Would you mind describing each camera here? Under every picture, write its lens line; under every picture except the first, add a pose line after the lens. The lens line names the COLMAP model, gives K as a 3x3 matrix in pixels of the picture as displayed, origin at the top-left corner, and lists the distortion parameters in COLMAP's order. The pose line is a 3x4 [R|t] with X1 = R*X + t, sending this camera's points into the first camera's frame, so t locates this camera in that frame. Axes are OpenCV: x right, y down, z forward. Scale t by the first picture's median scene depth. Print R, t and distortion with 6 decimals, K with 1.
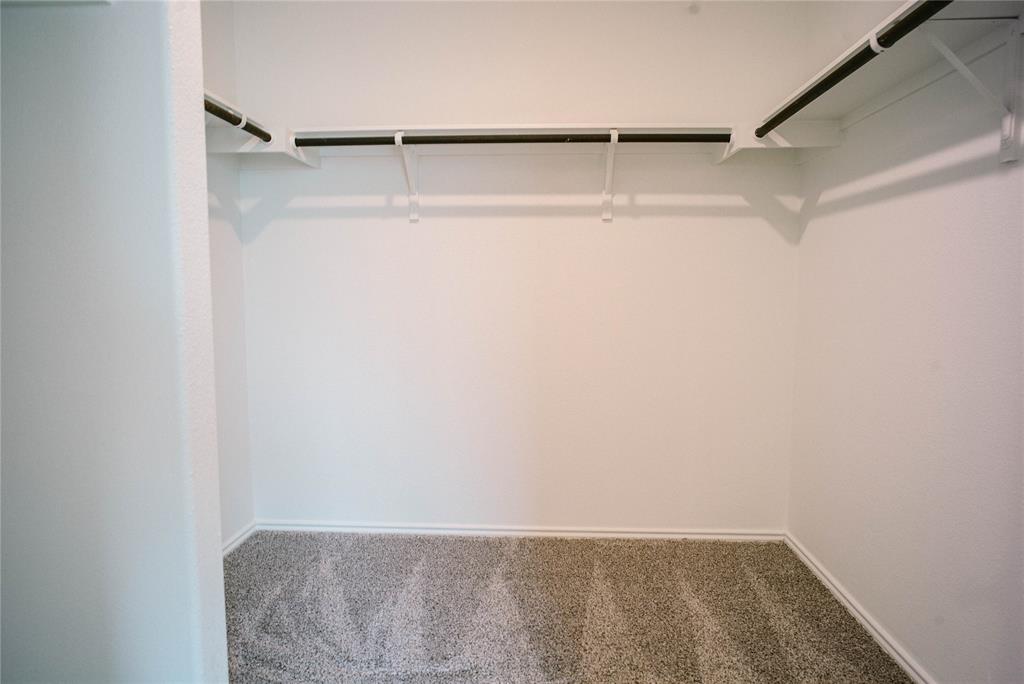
lens RADIAL K [[612.4, 0, 514.1], [0, 612.4, 342.1], [0, 0, 1]] dist [-0.010347, -0.002530]
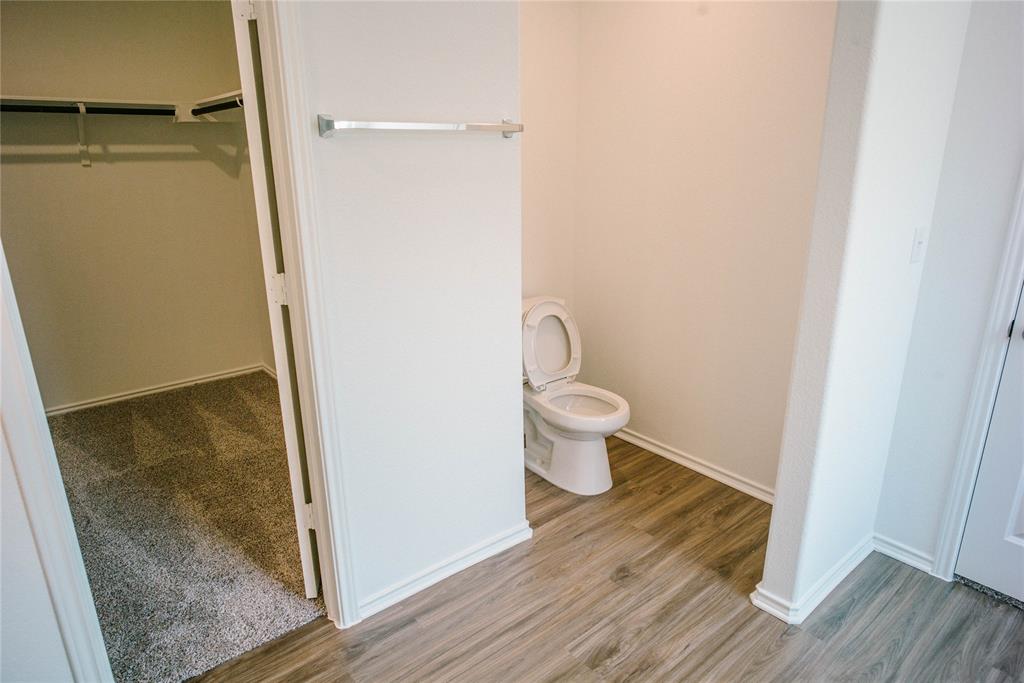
lens RADIAL K [[612.4, 0, 515.3], [0, 612.4, 342.2], [0, 0, 1]] dist [-0.010347, -0.002530]
pose [[0.721134, -0.210409, 0.660071, -0.126137], [0.067341, 0.969542, 0.235488, -0.078742], [-0.689515, -0.125368, 0.713338, -0.612647]]
